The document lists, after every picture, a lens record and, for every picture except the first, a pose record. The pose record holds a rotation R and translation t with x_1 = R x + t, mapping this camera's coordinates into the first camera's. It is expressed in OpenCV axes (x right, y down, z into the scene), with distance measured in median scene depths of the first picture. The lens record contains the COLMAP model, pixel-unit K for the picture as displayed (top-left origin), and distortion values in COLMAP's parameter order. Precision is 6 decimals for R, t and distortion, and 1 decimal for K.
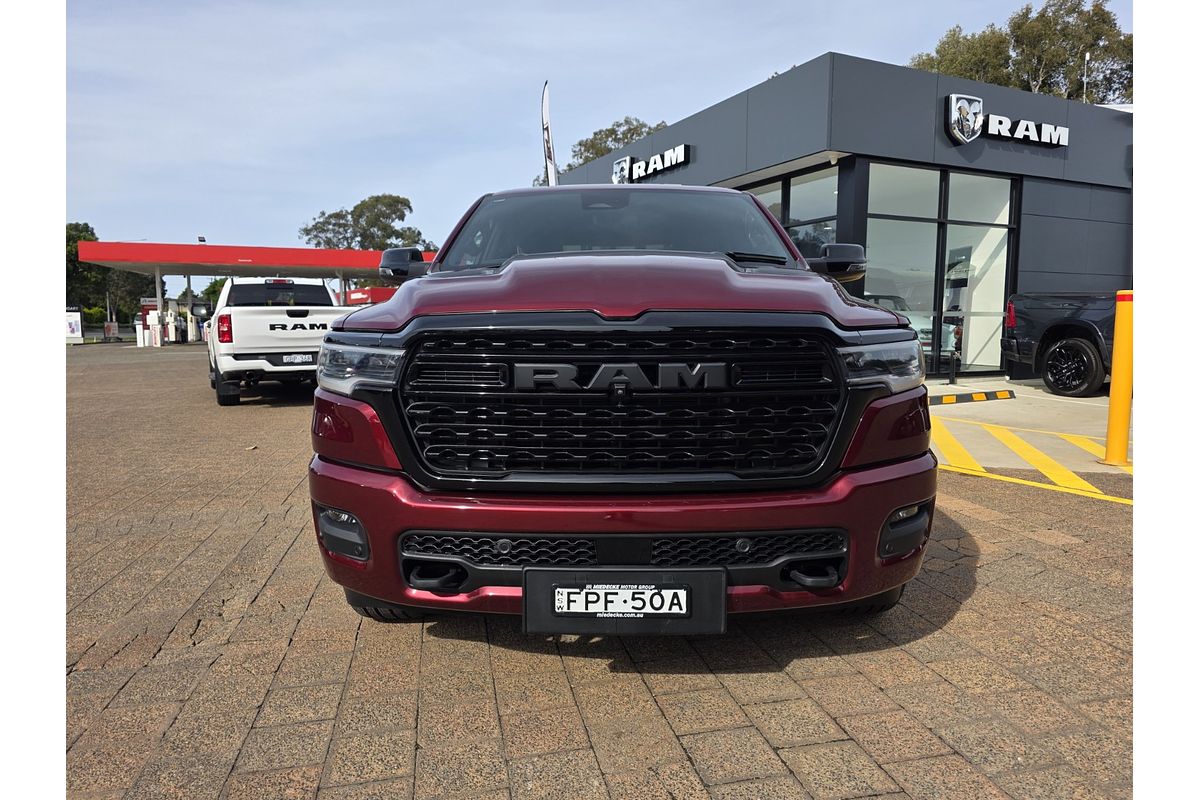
lens RADIAL K [[751.6, 0, 600.0], [0, 751.6, 400.0], [0, 0, 1]] dist [0.020981, -0.023685]
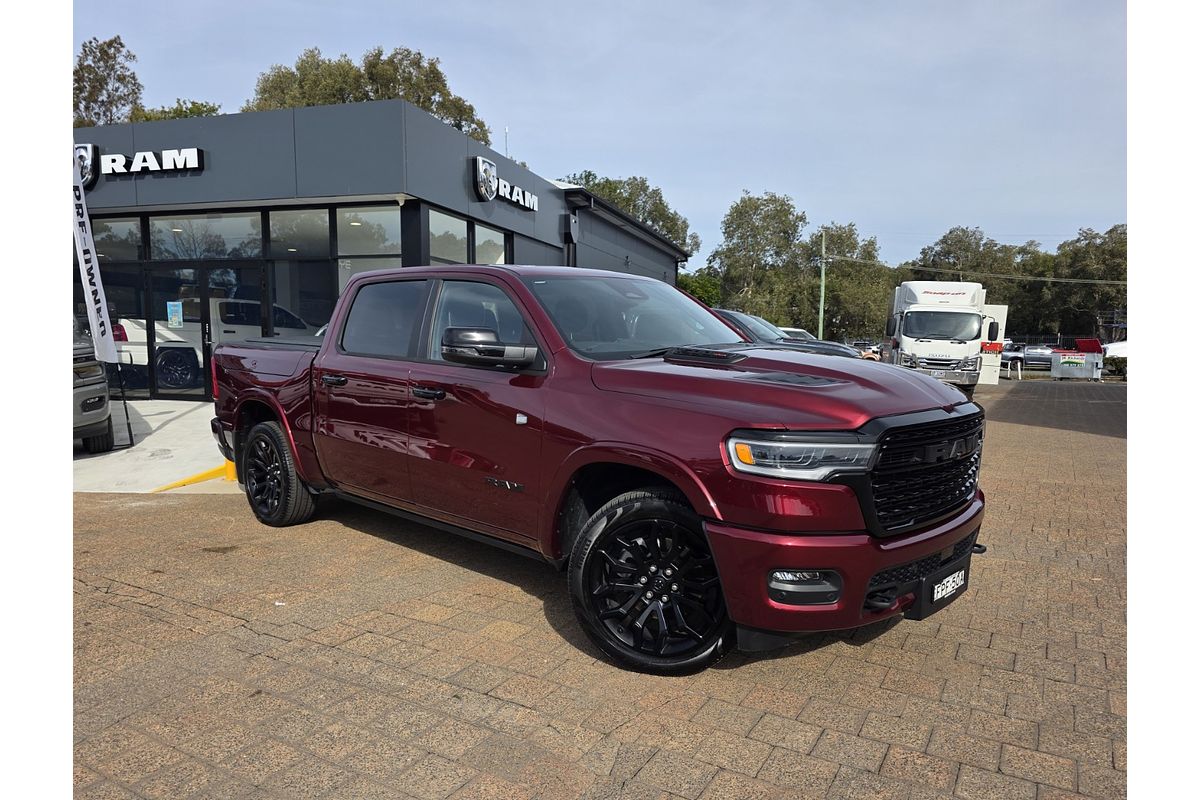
lens RADIAL K [[762.9, 0, 582.4], [0, 762.9, 438.6], [0, 0, 1]] dist [0.072447, -0.074283]
pose [[0.695499, -0.086149, 0.713344, -0.229106], [0.064364, 0.996265, 0.057563, -0.026629], [-0.715638, 0.005878, 0.698446, 0.055063]]
